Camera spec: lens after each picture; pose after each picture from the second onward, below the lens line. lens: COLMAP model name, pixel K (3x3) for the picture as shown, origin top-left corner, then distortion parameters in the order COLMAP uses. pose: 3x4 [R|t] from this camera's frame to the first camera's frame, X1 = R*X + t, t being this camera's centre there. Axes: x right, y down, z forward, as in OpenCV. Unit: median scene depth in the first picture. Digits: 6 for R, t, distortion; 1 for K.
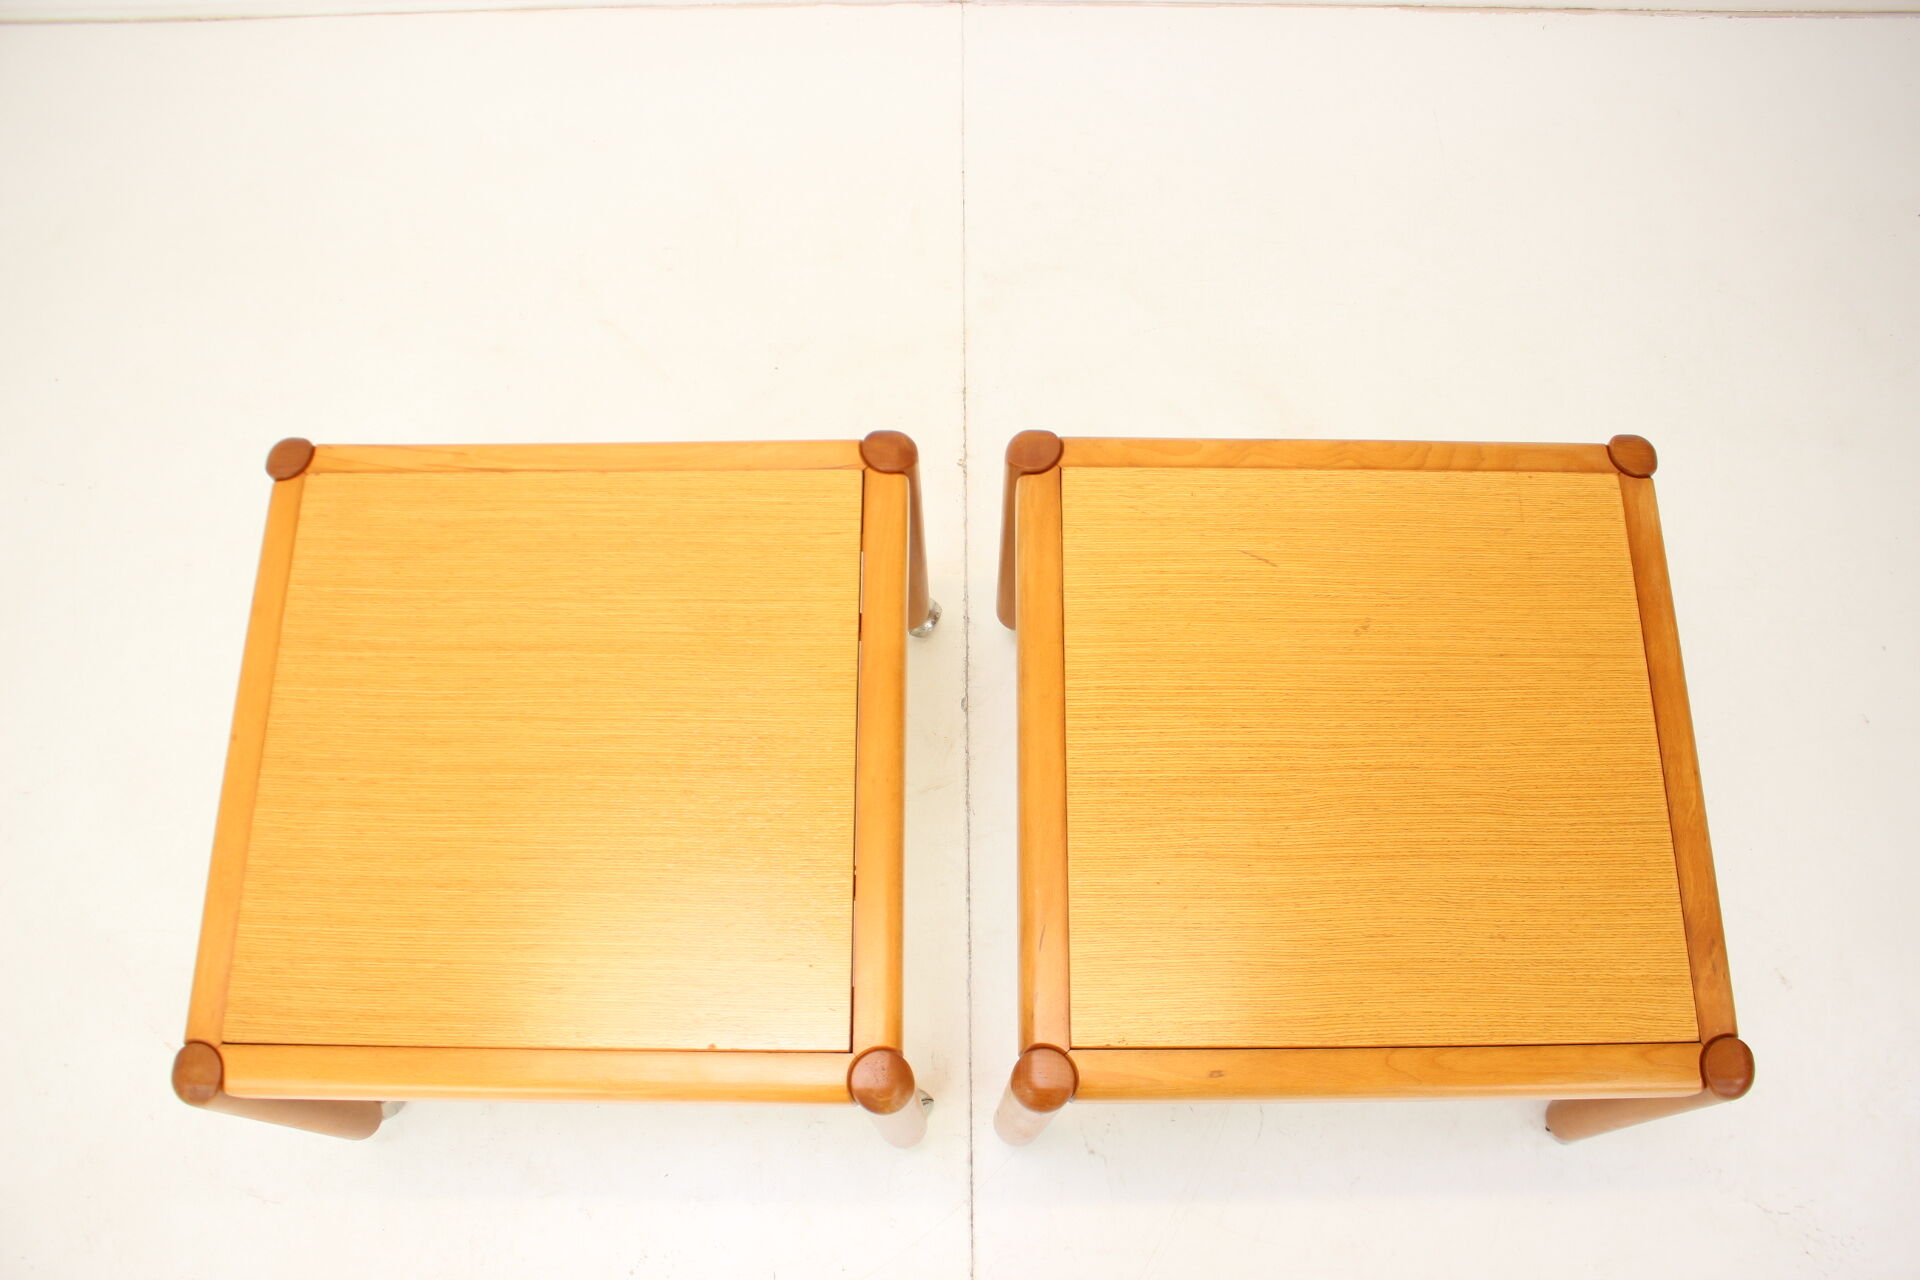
lens RADIAL K [[1640.0, 0, 999.7], [0, 1640.0, 646.0], [0, 0, 1]] dist [-0.119849, 0.099356]
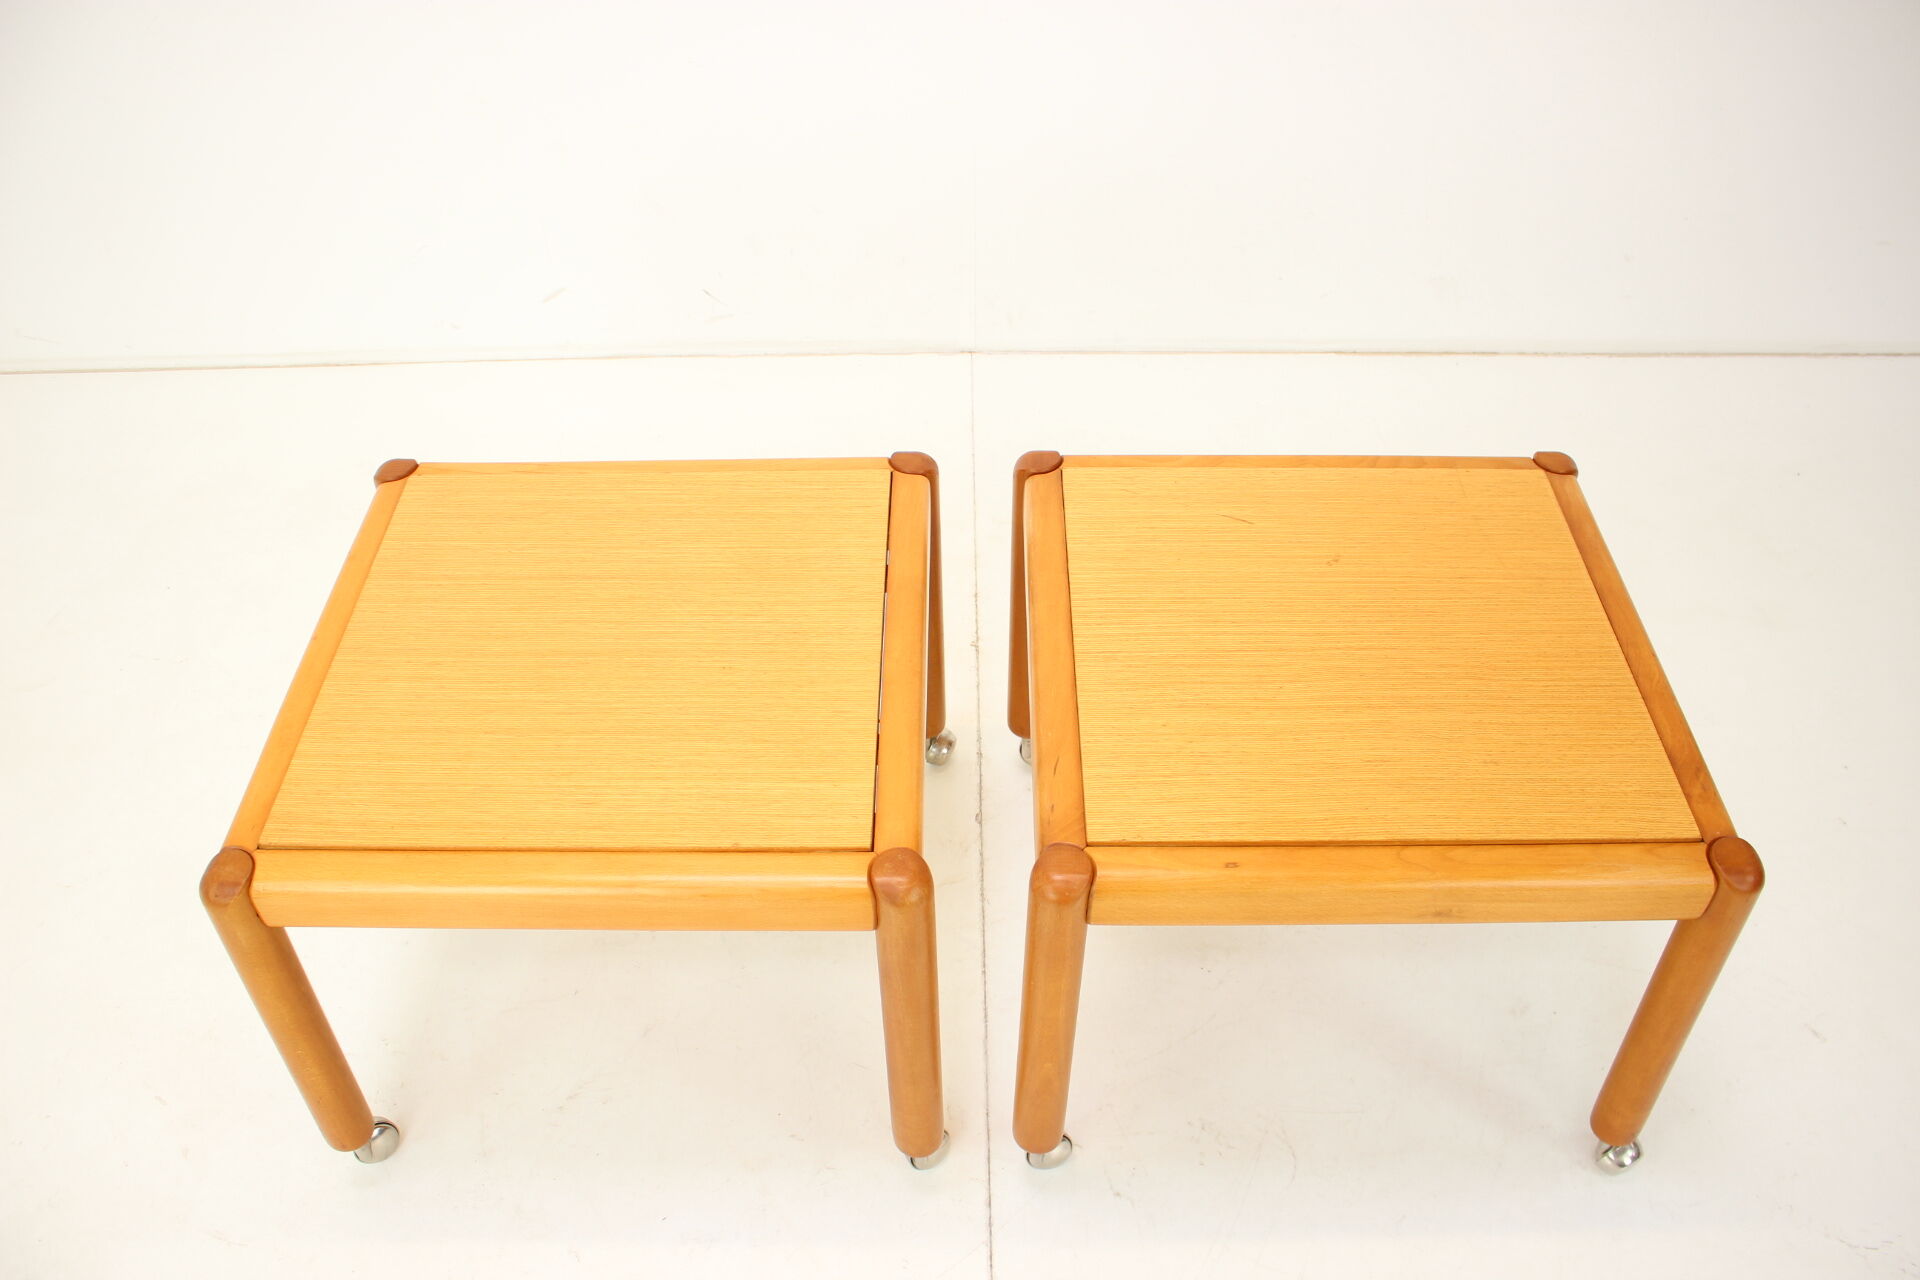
lens RADIAL K [[1640.0, 0, 999.7], [0, 1640.0, 646.0], [0, 0, 1]] dist [-0.119849, 0.099356]
pose [[0.999899, -0.014201, 0.000435, -0.009376], [0.012805, 0.887428, -0.460768, 0.573348], [0.006157, 0.460727, 0.887521, 0.028704]]
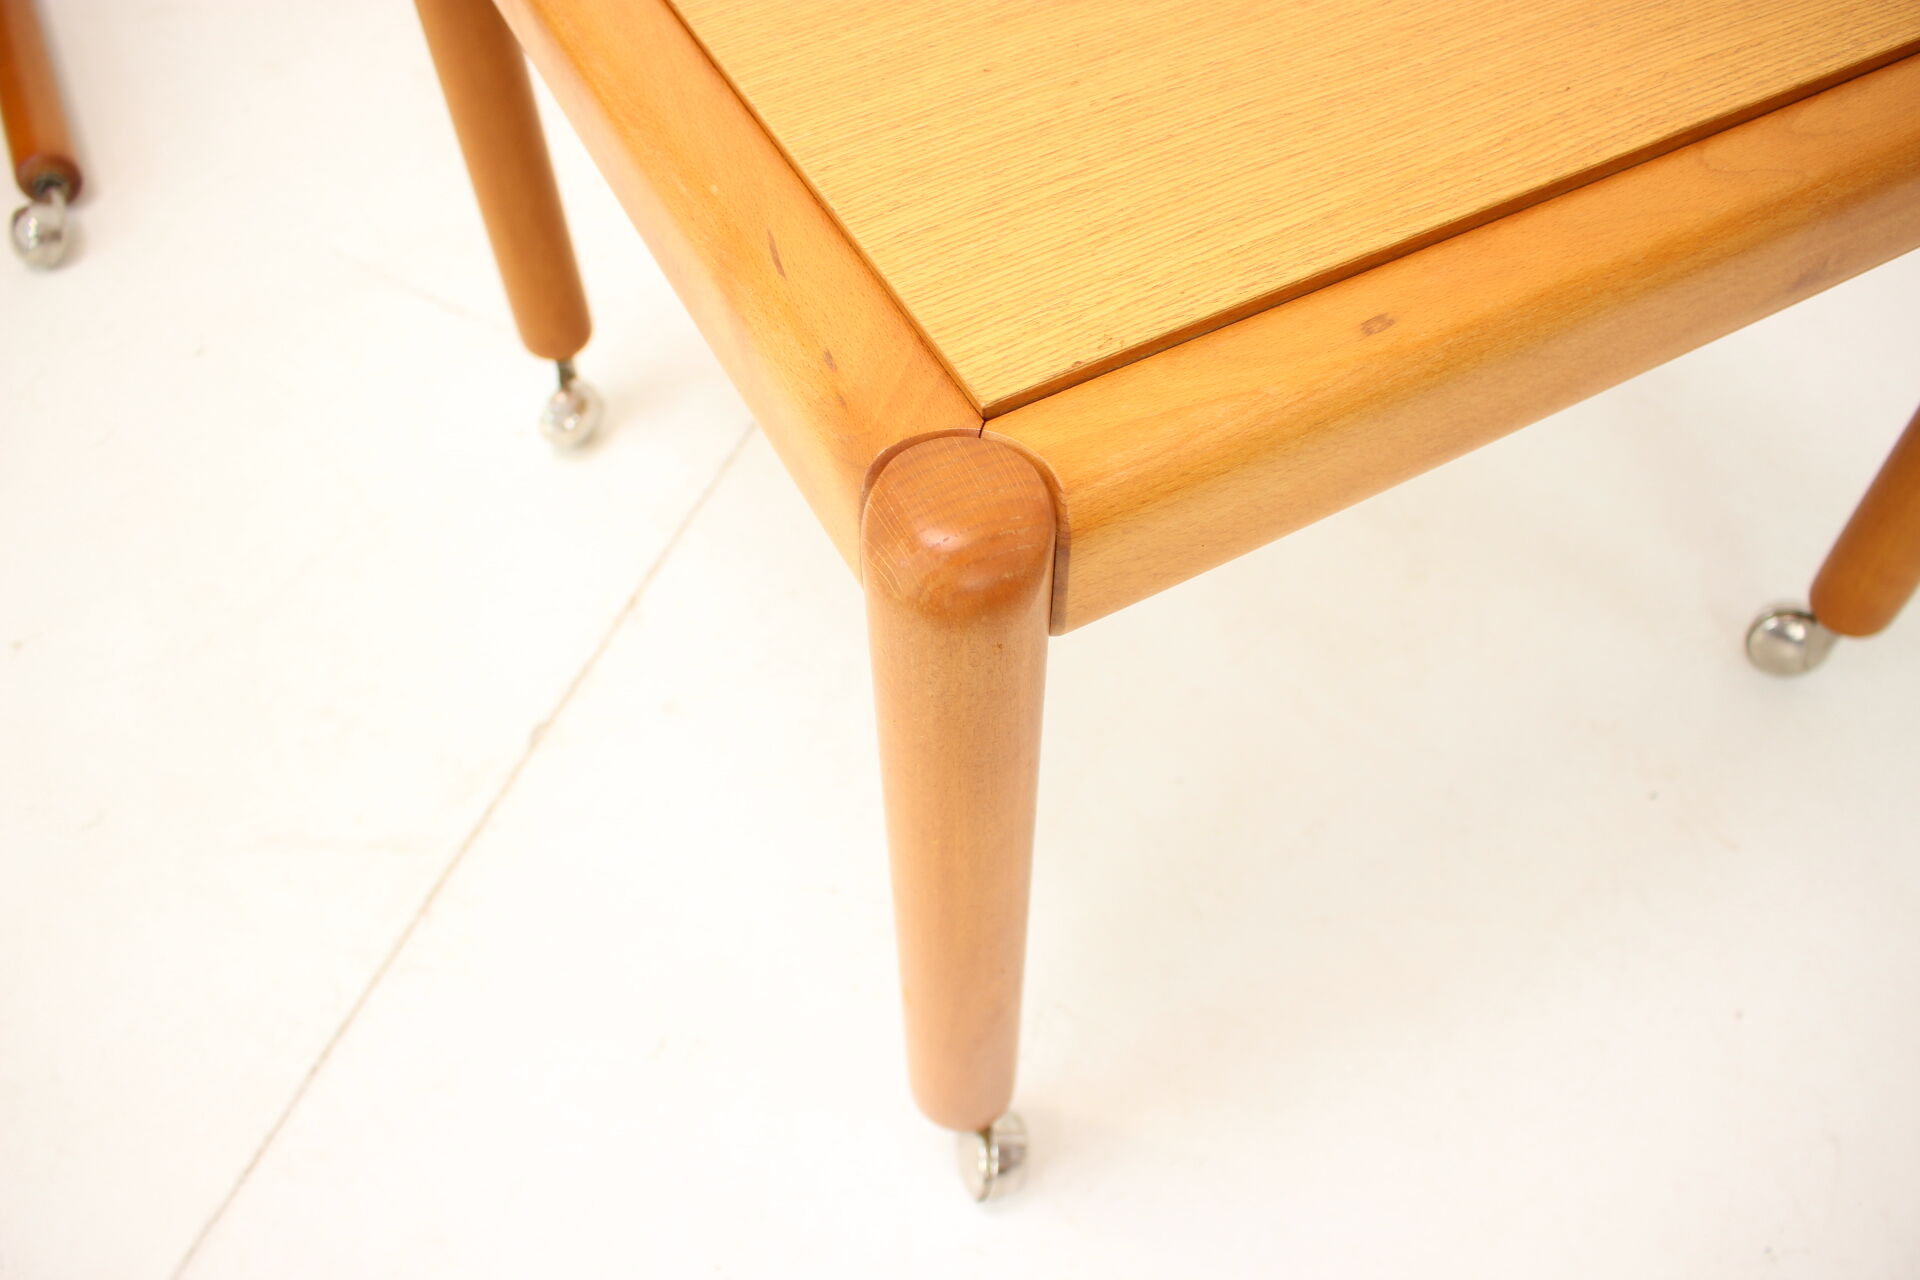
lens RADIAL K [[1640.0, 0, 999.7], [0, 1640.0, 646.0], [0, 0, 1]] dist [-0.119849, 0.099356]
pose [[0.874600, -0.405382, 0.265969, -0.059409], [0.461515, 0.864189, -0.200453, 0.336541], [-0.148587, 0.298065, 0.942910, 0.653984]]
